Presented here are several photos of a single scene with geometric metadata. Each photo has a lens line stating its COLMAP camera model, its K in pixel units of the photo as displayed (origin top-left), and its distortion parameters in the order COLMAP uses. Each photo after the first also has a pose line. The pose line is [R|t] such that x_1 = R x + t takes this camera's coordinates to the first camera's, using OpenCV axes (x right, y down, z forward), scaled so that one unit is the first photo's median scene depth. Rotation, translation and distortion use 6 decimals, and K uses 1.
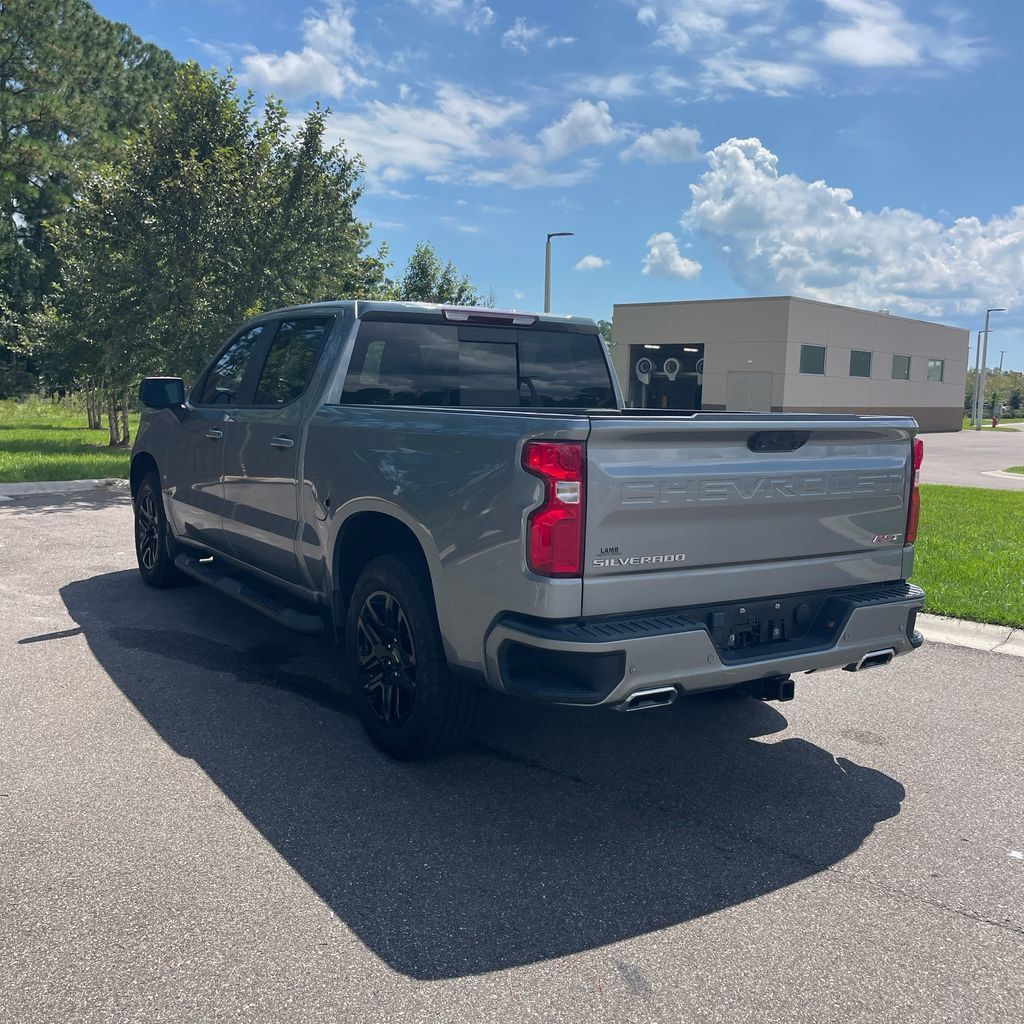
lens RADIAL K [[1051.6, 0, 514.9], [0, 1051.6, 484.6], [0, 0, 1]] dist [0.090171, -0.125481]
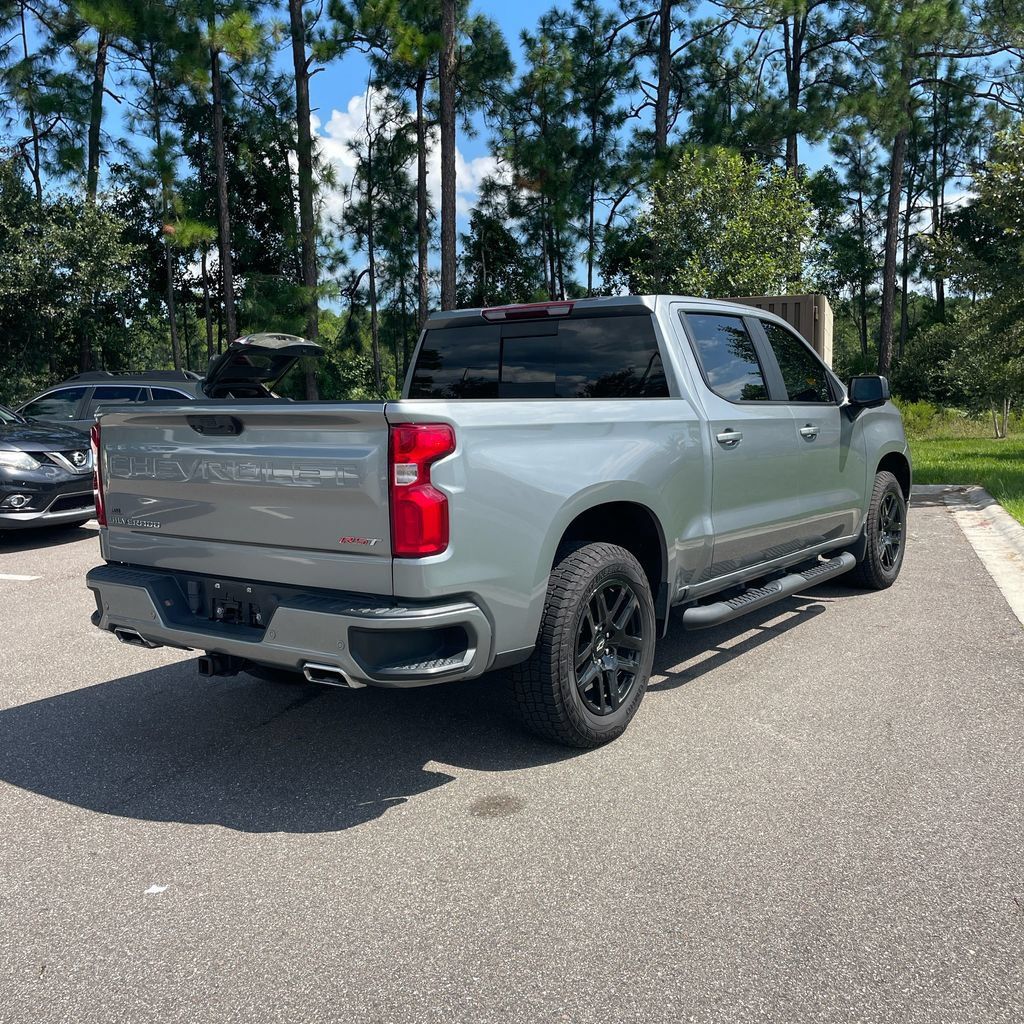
lens RADIAL K [[1045.1, 0, 513.4], [0, 1045.1, 489.5], [0, 0, 1]] dist [0.092528, -0.136501]
pose [[0.351649, 0.051783, -0.934699, 0.934087], [-0.057068, 0.997798, 0.033809, -0.021539], [0.934391, 0.041453, 0.353829, 0.645035]]
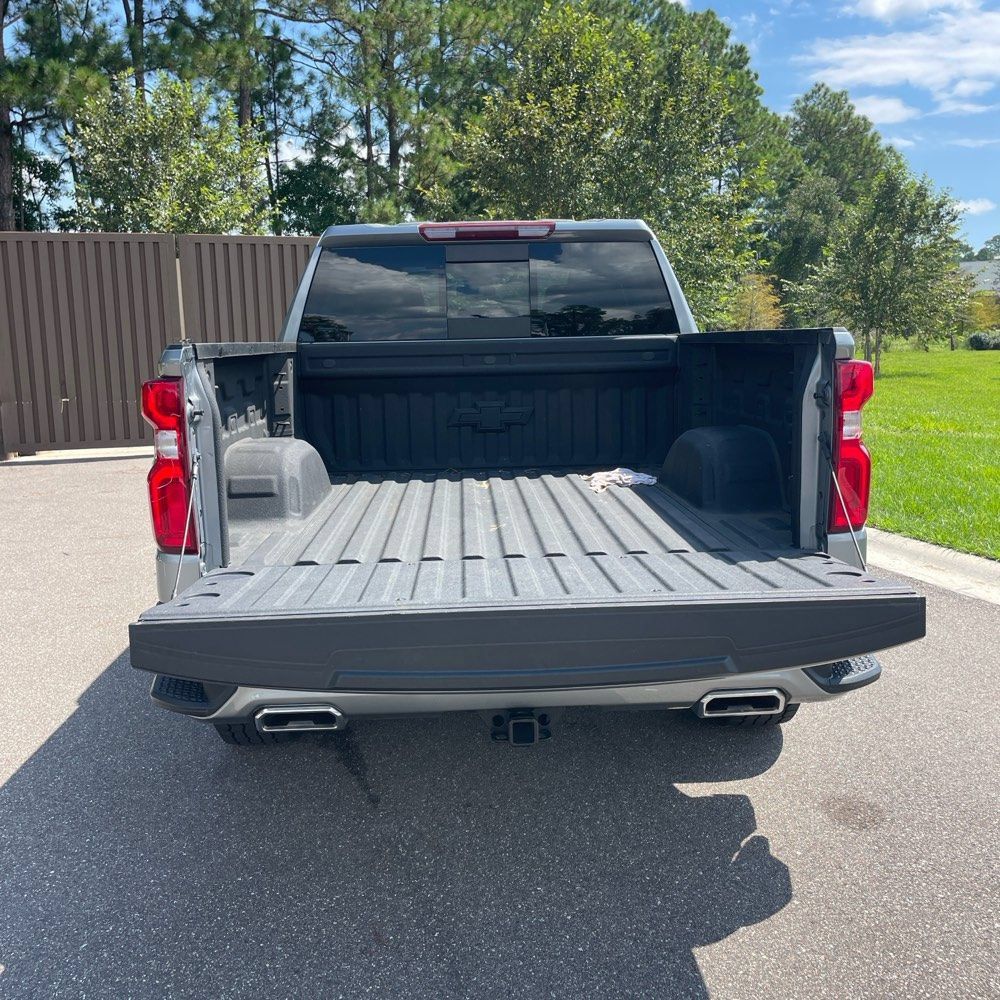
lens RADIAL K [[1020.6, 0, 501.4], [0, 1020.6, 478.0], [0, 0, 1]] dist [0.092528, -0.136501]
pose [[0.859116, 0.027024, -0.511067, 0.413670], [-0.000876, 0.998681, 0.051335, -0.004601], [0.511781, -0.043655, 0.858006, 0.300551]]
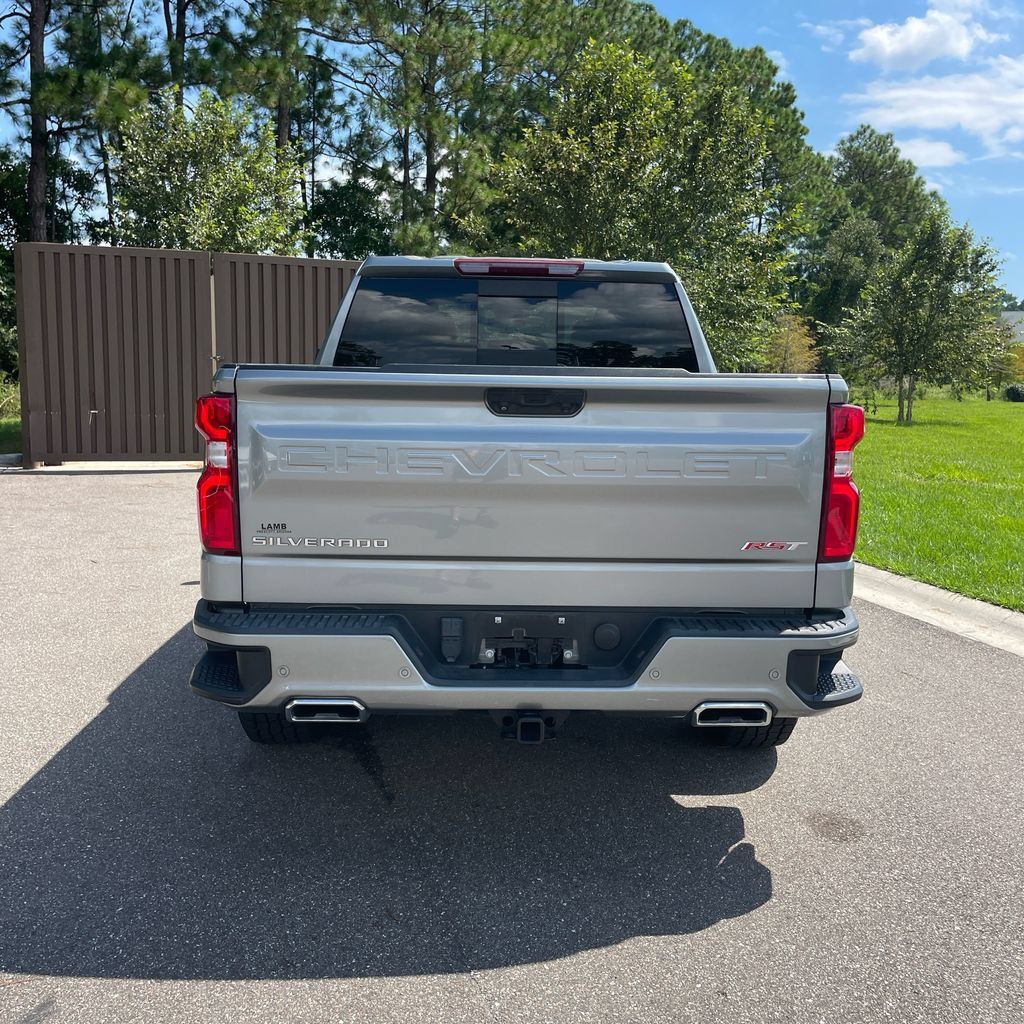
lens RADIAL K [[1050.3, 0, 521.3], [0, 1050.3, 490.8], [0, 0, 1]] dist [0.096353, -0.150528]
pose [[0.855088, 0.054473, -0.515613, 0.447752], [-0.044433, 0.998506, 0.031801, -0.000959], [0.516575, -0.004282, 0.856231, 0.248877]]
